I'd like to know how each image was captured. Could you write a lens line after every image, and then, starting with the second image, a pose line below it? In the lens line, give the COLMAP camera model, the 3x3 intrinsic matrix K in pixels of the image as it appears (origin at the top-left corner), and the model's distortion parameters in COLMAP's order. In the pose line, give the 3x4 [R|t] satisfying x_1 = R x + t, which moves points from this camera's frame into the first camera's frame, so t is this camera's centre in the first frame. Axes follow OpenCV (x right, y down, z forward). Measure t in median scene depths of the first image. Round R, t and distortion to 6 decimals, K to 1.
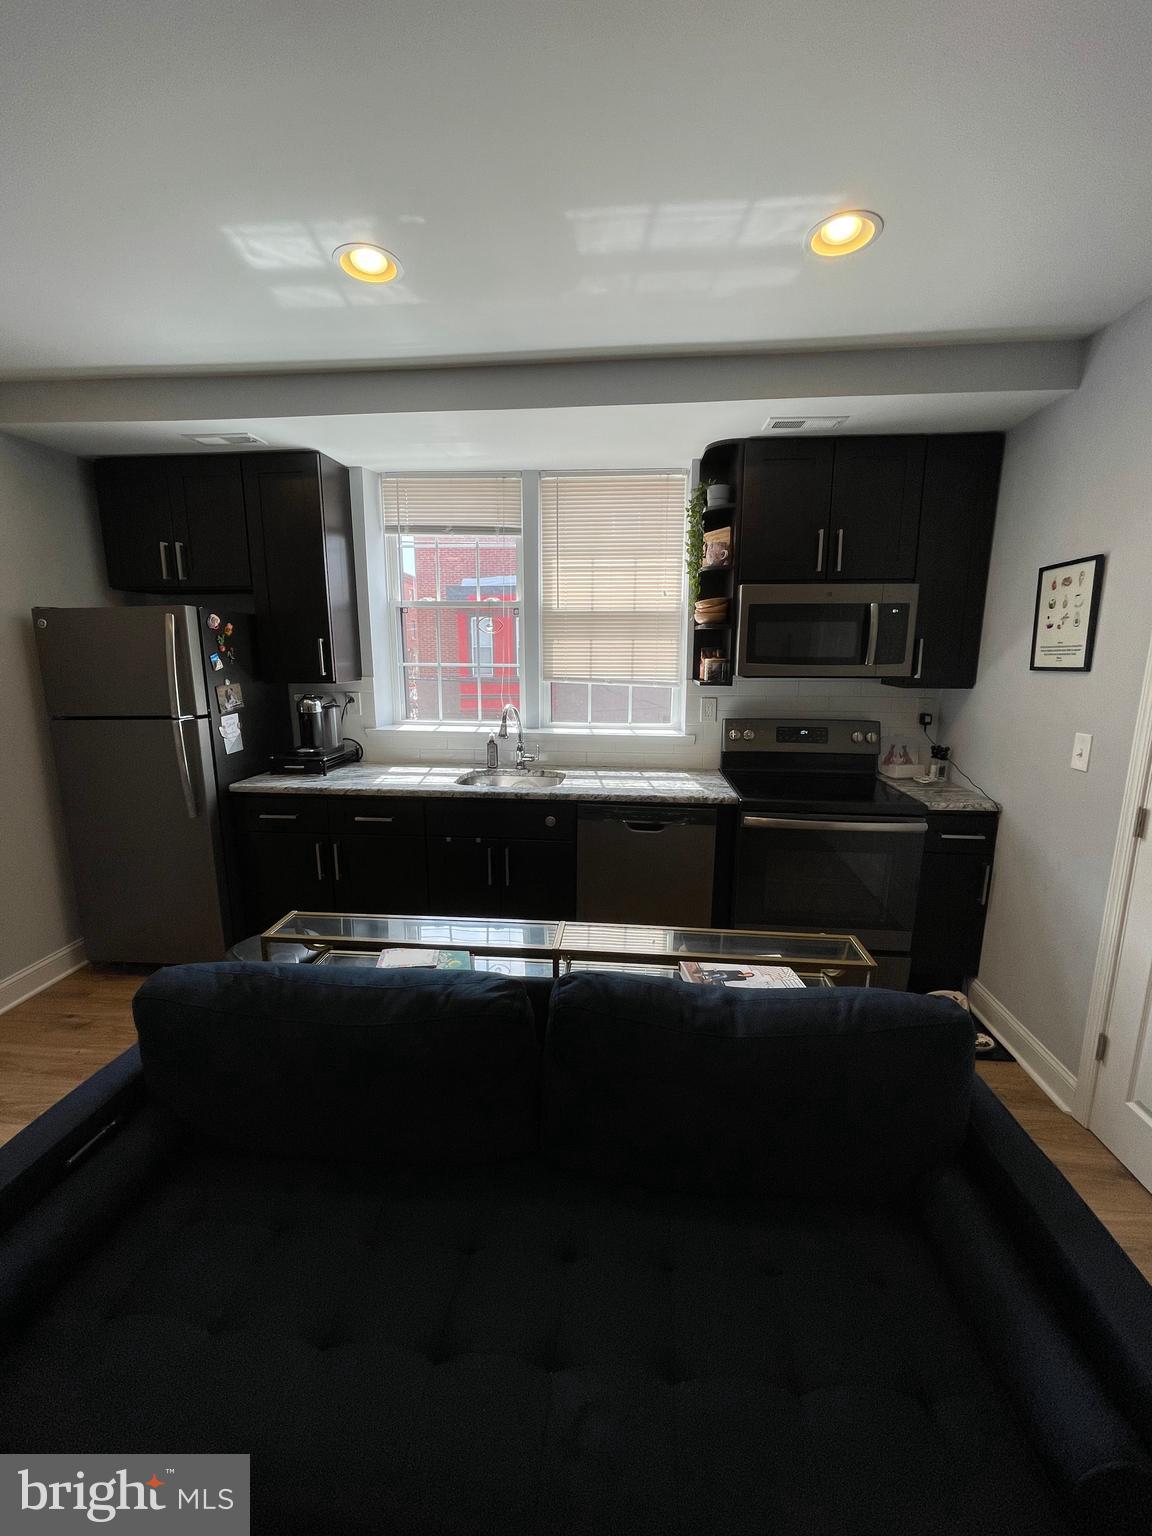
lens RADIAL K [[626.7, 0, 576.0], [0, 626.7, 768.0], [0, 0, 1]] dist [-0.001766, -0.000131]
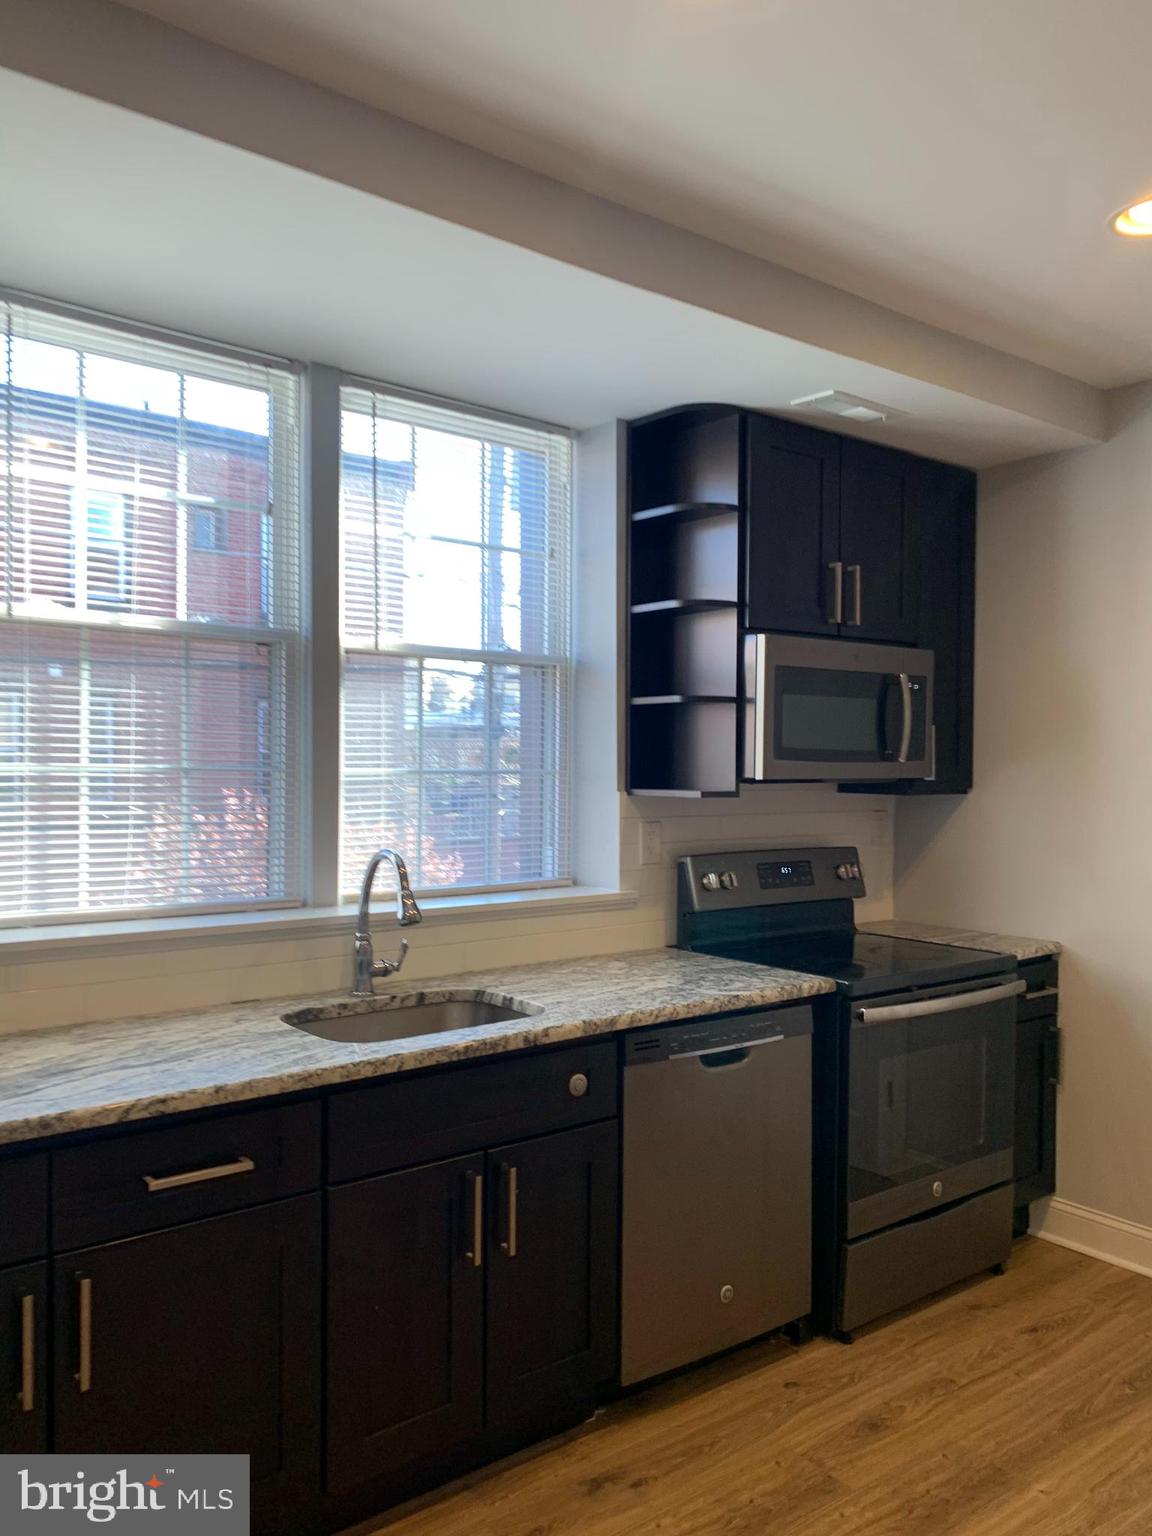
lens RADIAL K [[1136.3, 0, 576.0], [0, 1136.3, 768.0], [0, 0, 1]] dist [0.100949, -0.107264]
pose [[0.727154, 0.001956, 0.686472, -0.642741], [0.131332, 0.981129, -0.141911, -0.026205], [-0.673795, 0.193347, 0.713174, 0.347759]]
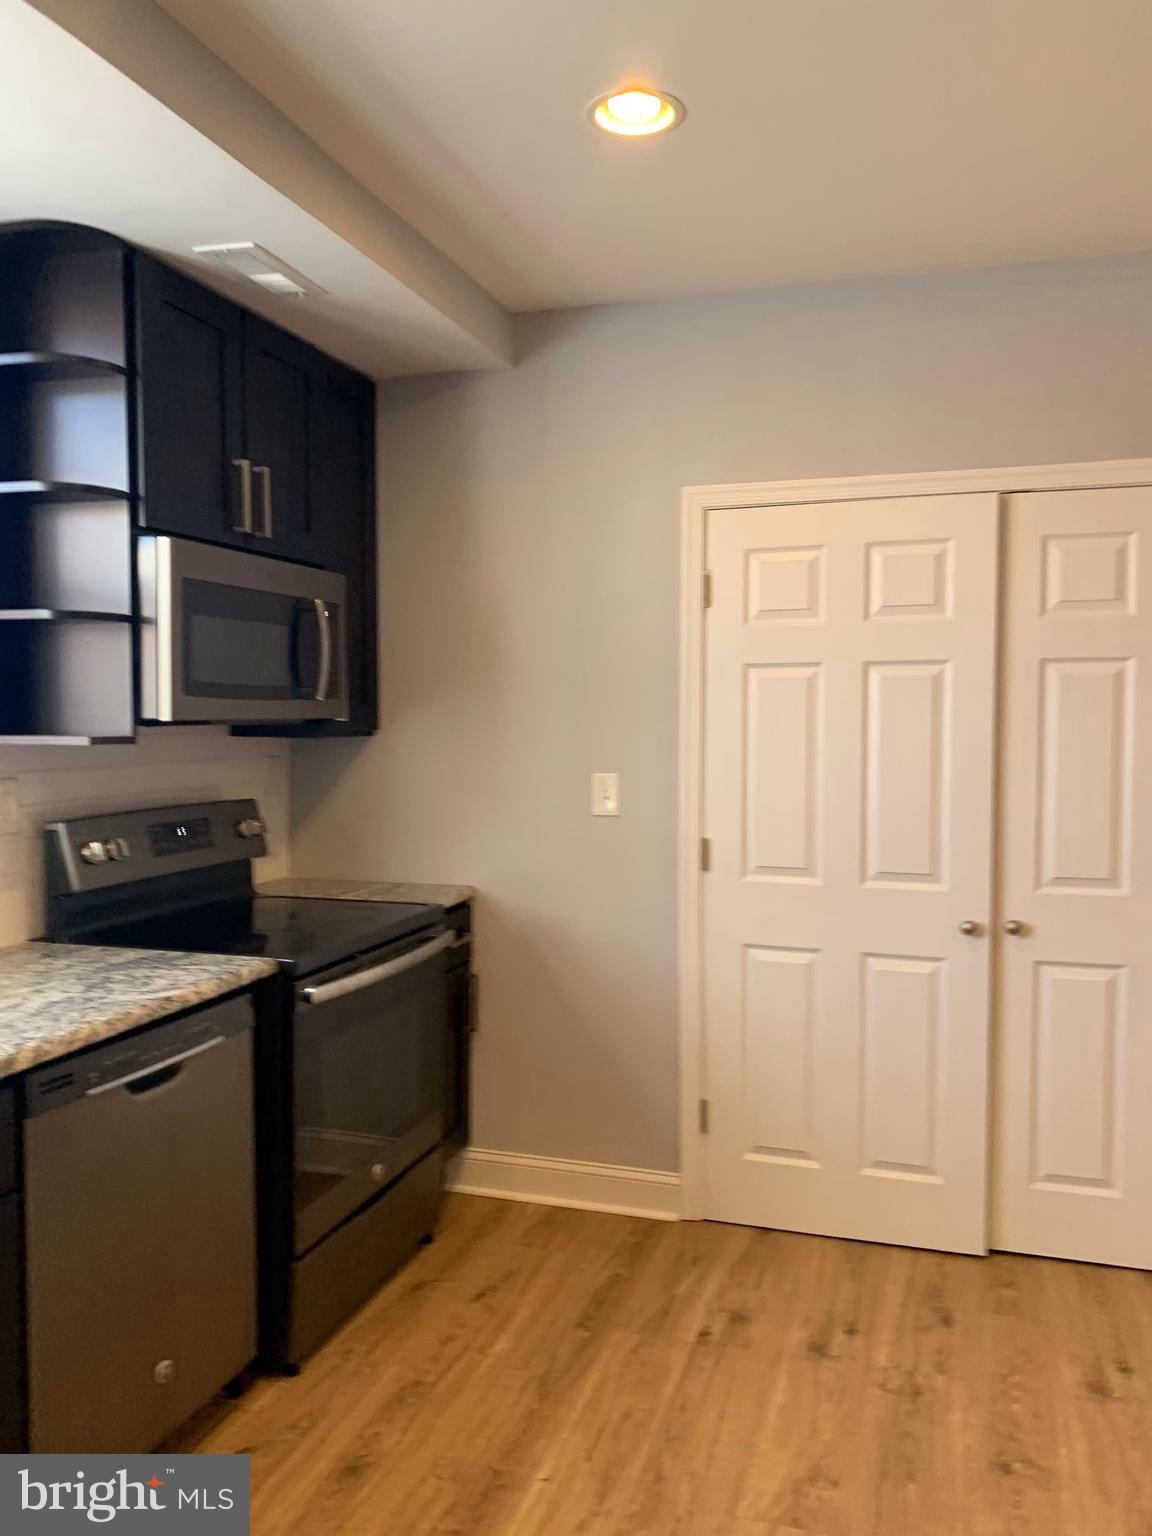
lens RADIAL K [[1175.9, 0, 576.0], [0, 1175.9, 768.0], [0, 0, 1]] dist [0.025548, 0.001598]
pose [[0.207099, -0.046945, 0.977193, -0.579362], [0.190627, 0.981639, 0.006759, -0.059664], [-0.959568, 0.184880, 0.212246, 0.532223]]
